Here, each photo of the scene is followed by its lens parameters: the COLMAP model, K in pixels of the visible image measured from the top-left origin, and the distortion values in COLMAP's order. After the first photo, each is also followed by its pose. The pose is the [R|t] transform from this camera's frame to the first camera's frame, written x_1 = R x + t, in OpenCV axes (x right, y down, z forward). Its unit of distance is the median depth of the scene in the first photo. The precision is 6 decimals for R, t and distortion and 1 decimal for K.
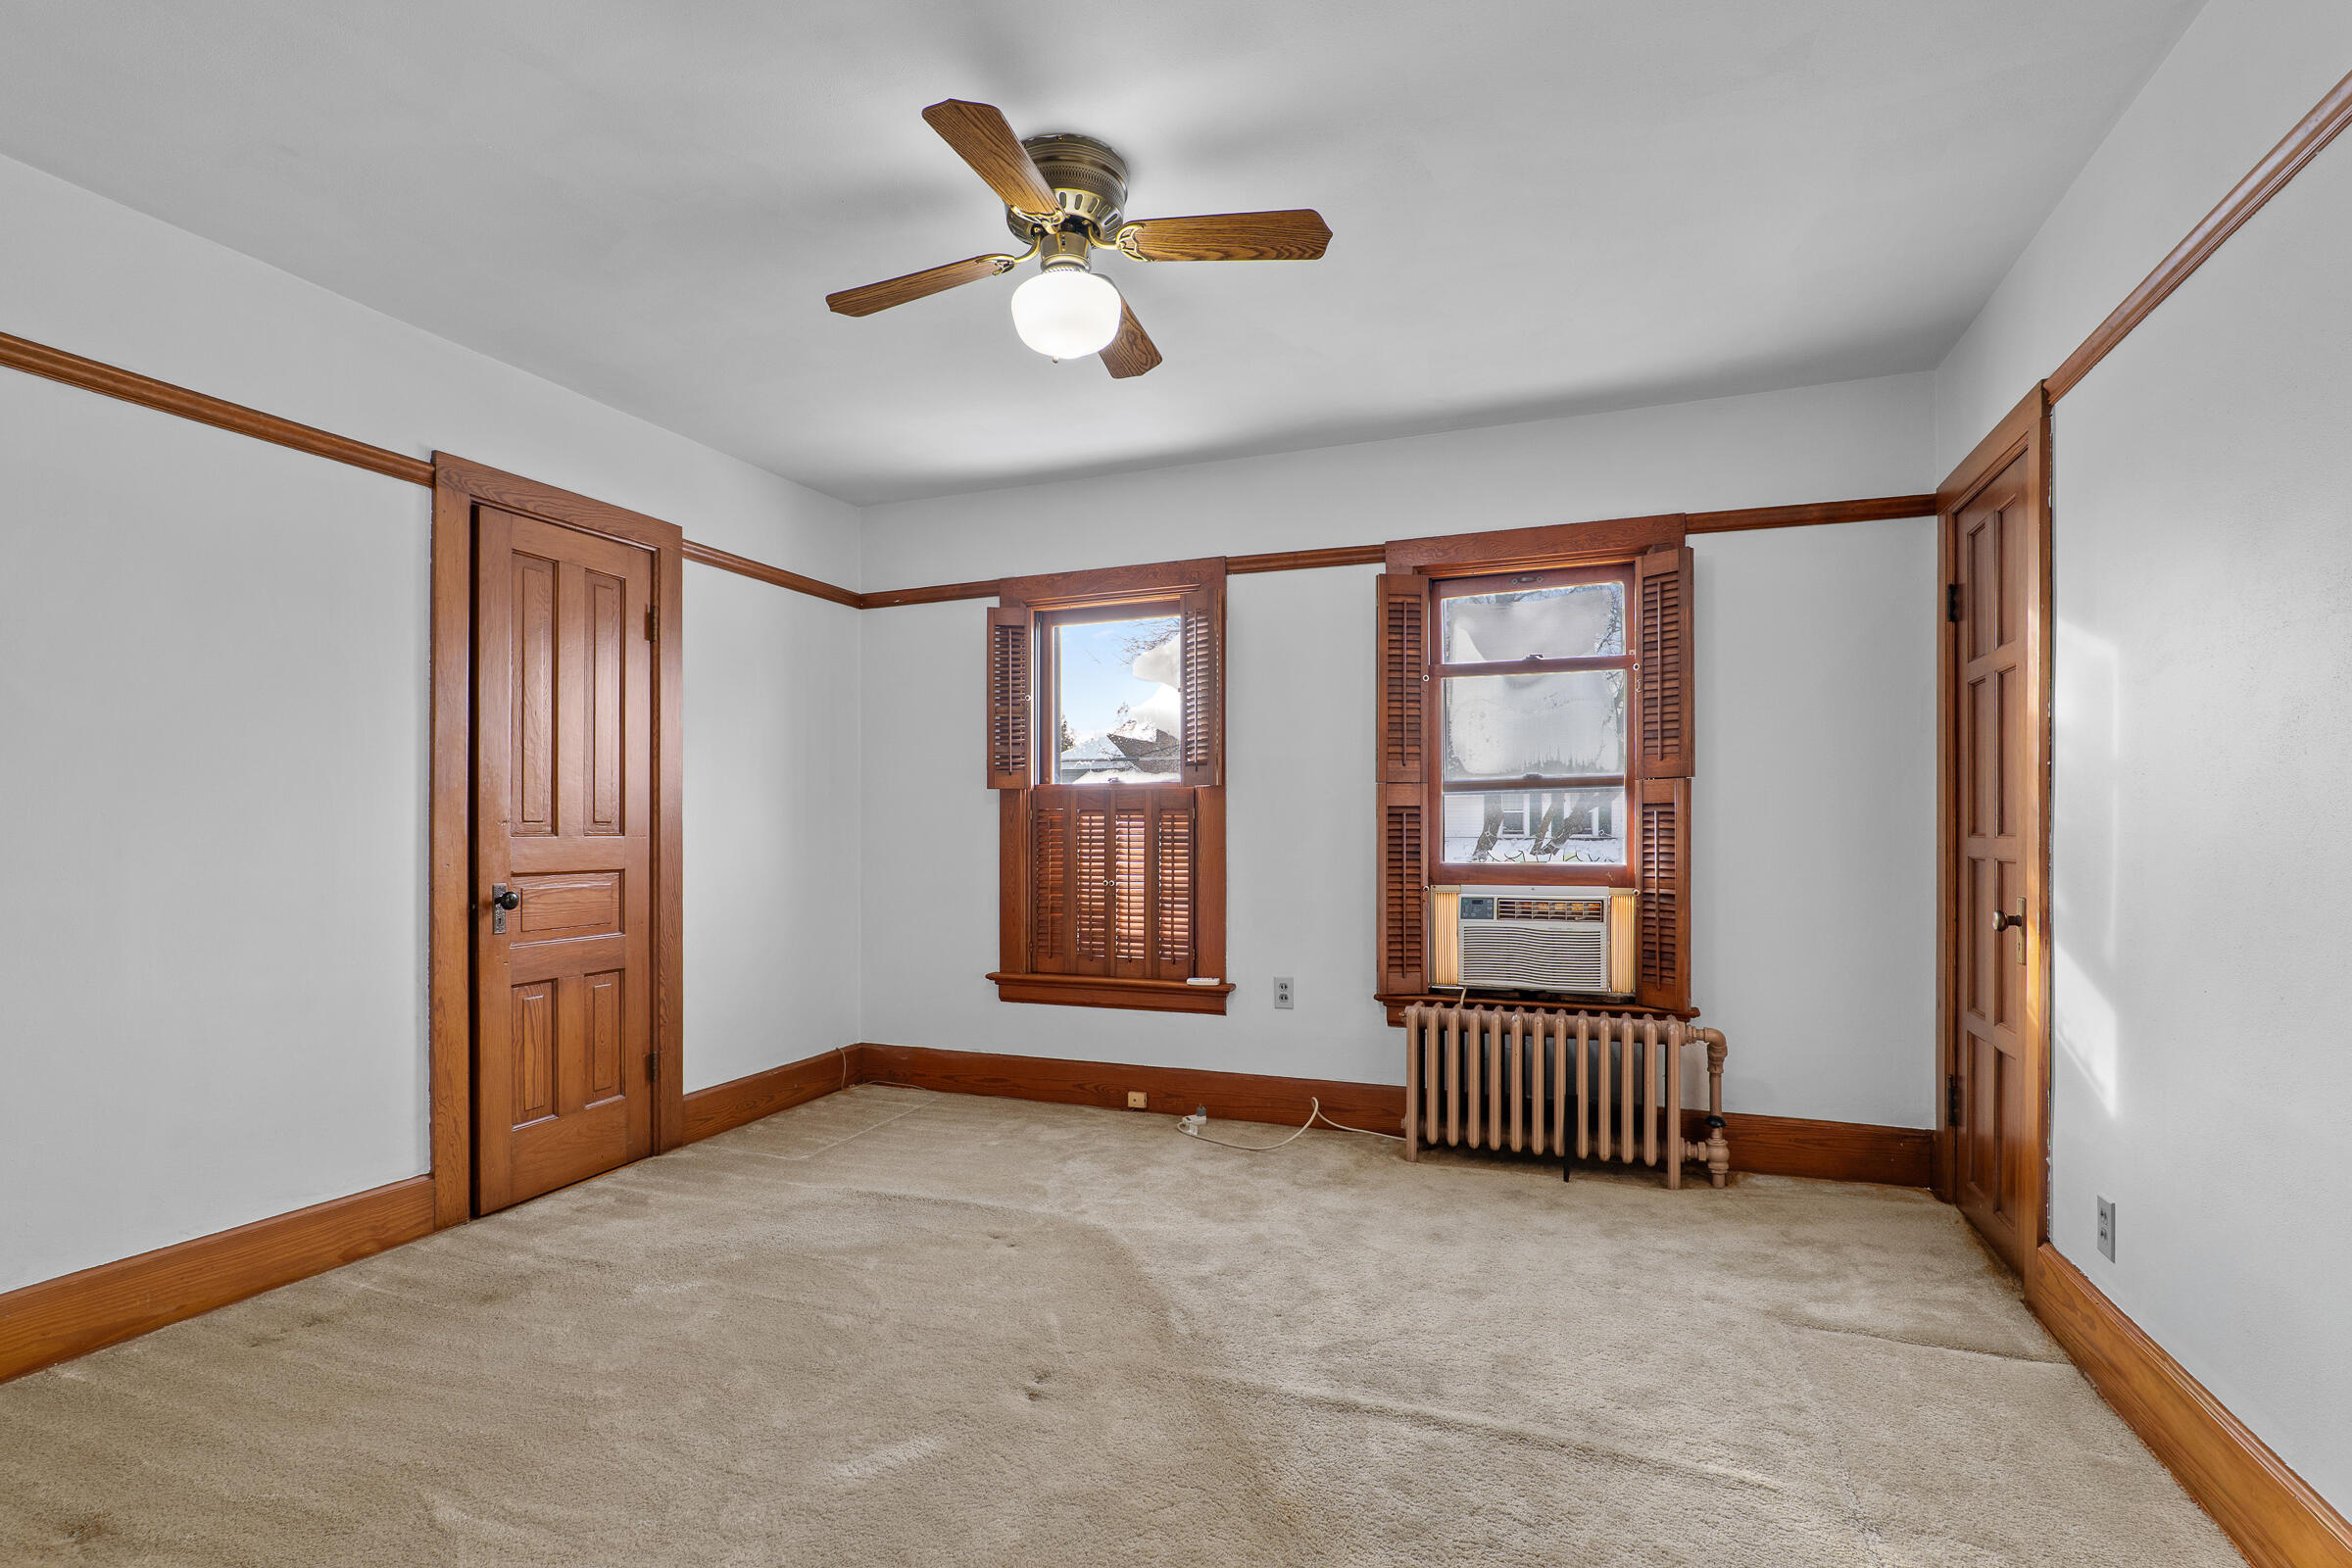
lens RADIAL K [[1099.0, 0, 1182.3], [0, 1099.0, 827.8], [0, 0, 1]] dist [-0.014740, 0.002451]
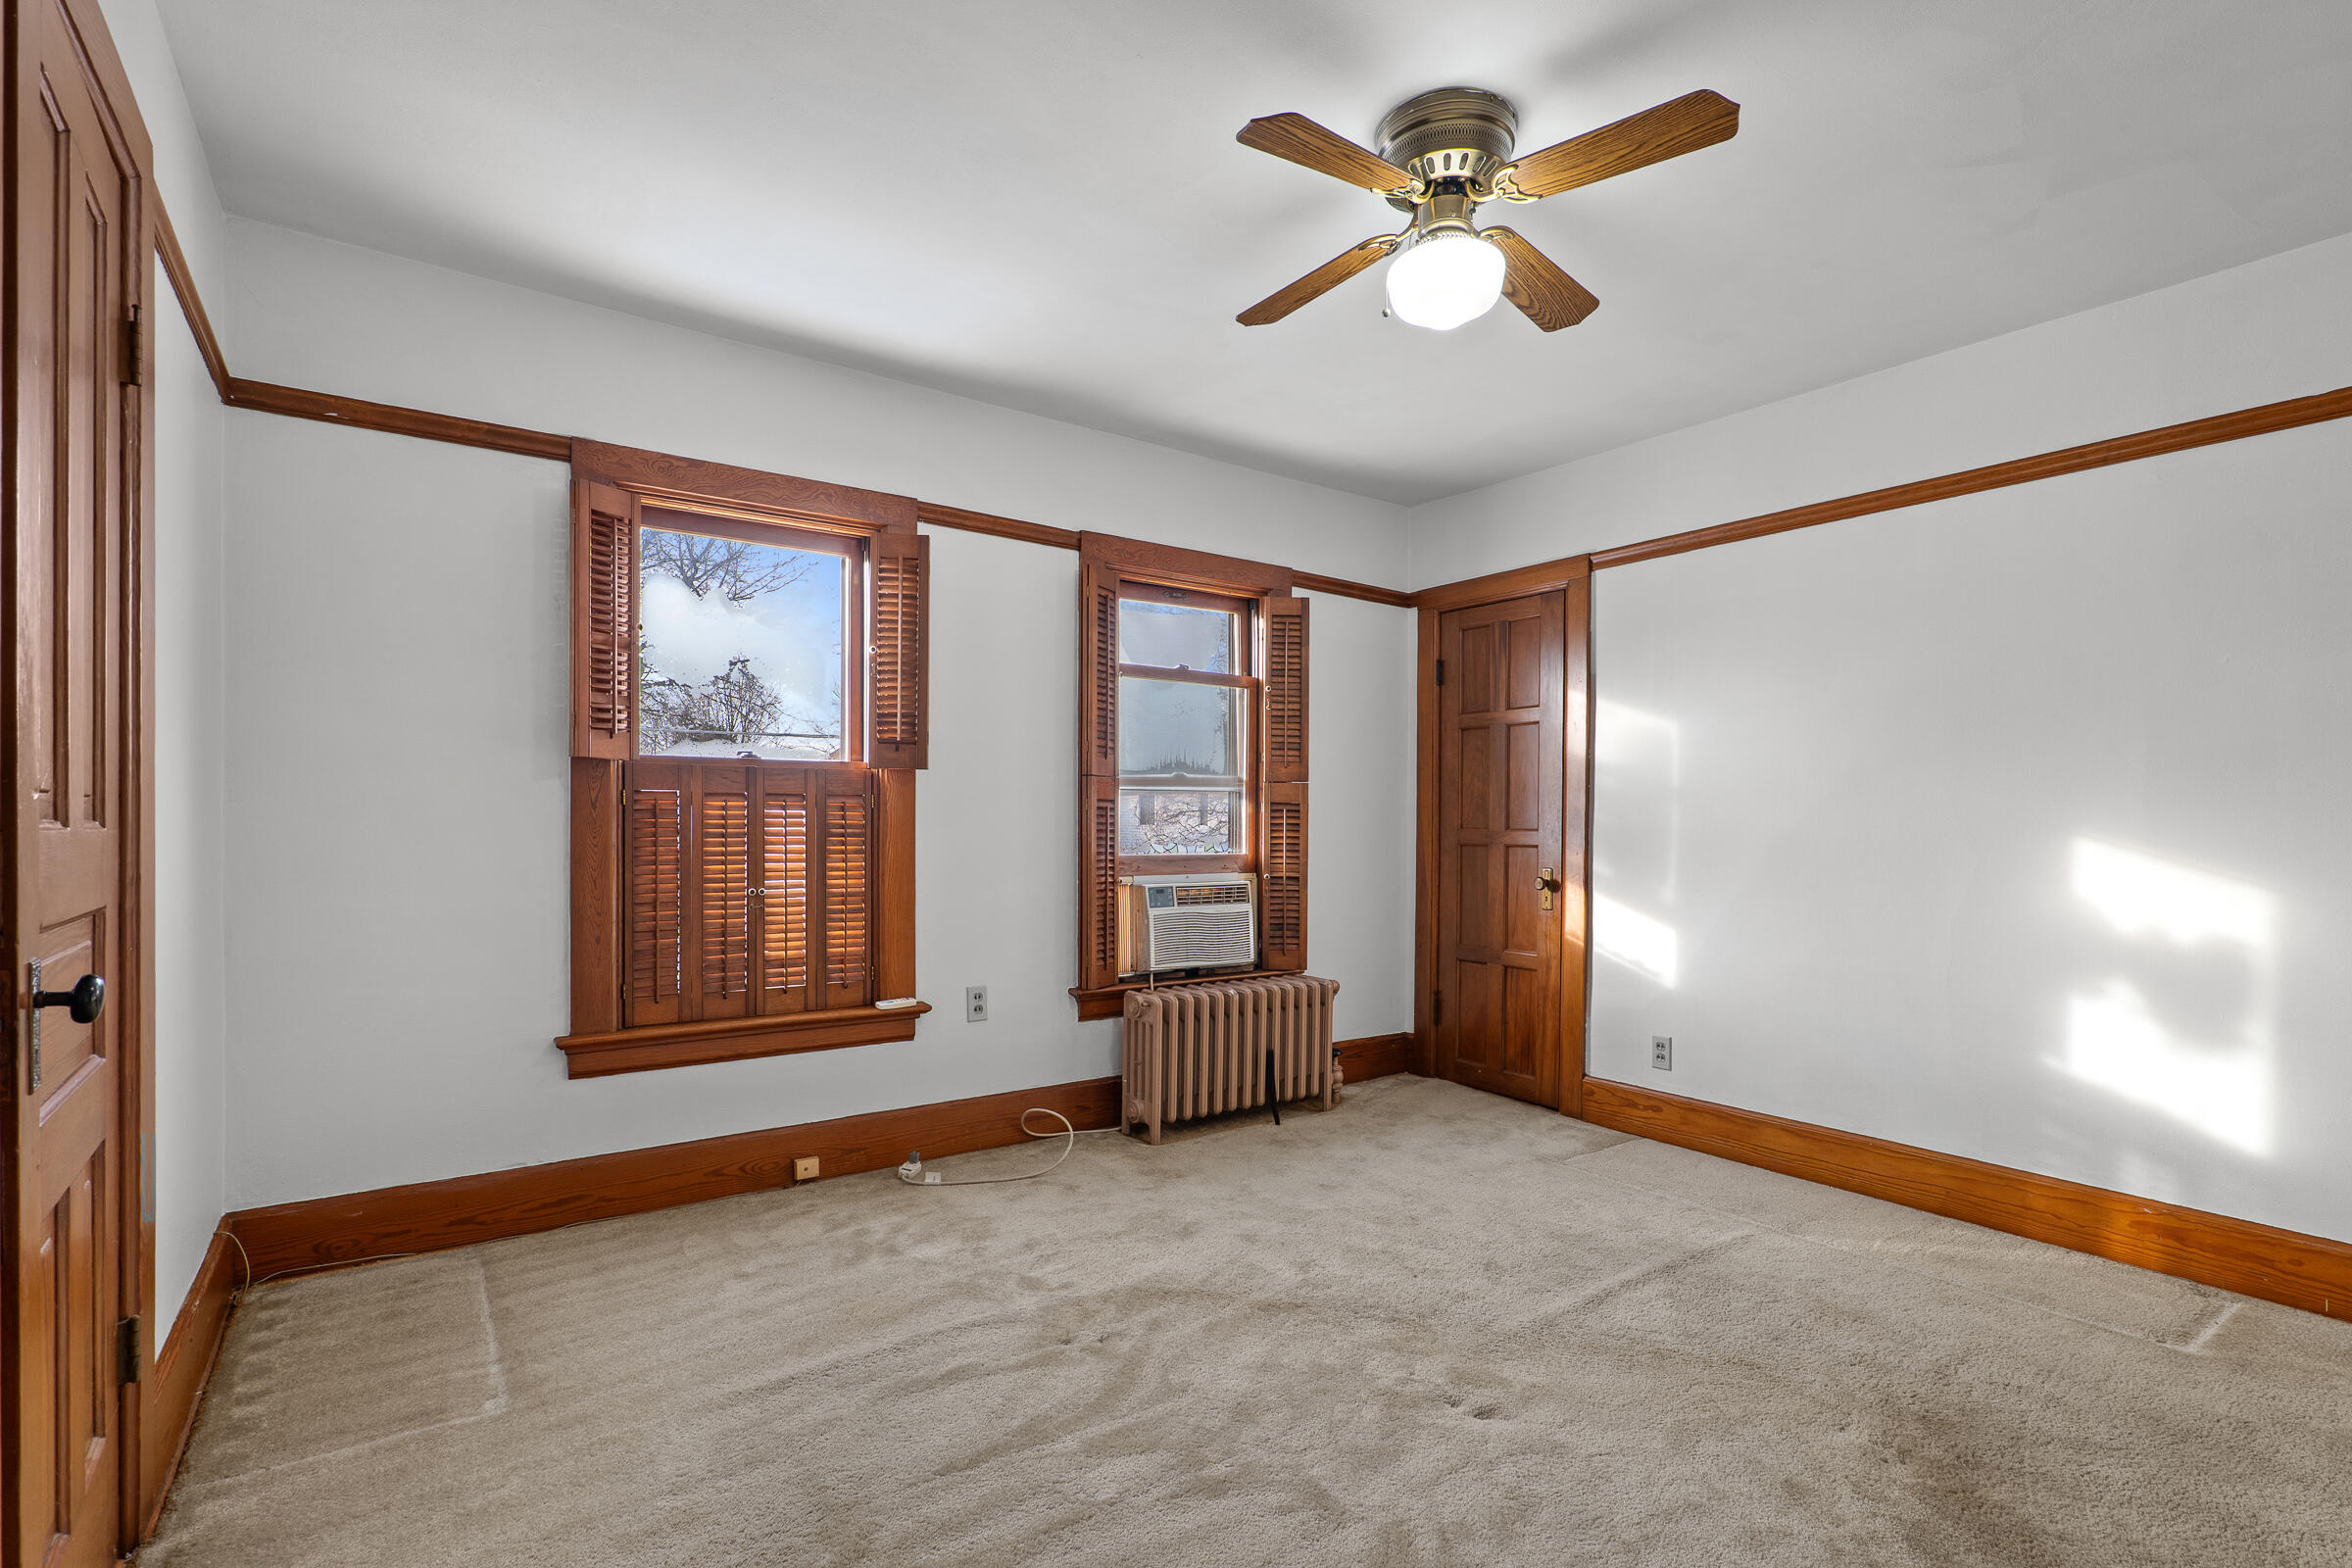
lens RADIAL K [[1099.0, 0, 1195.1], [0, 1099.0, 822.7], [0, 0, 1]] dist [-0.014740, 0.002451]
pose [[0.541050, 0.004523, 0.840978, -0.583389], [-0.008657, 0.999963, 0.000191, 0.000724], [-0.840946, -0.007384, 0.541069, 0.375769]]
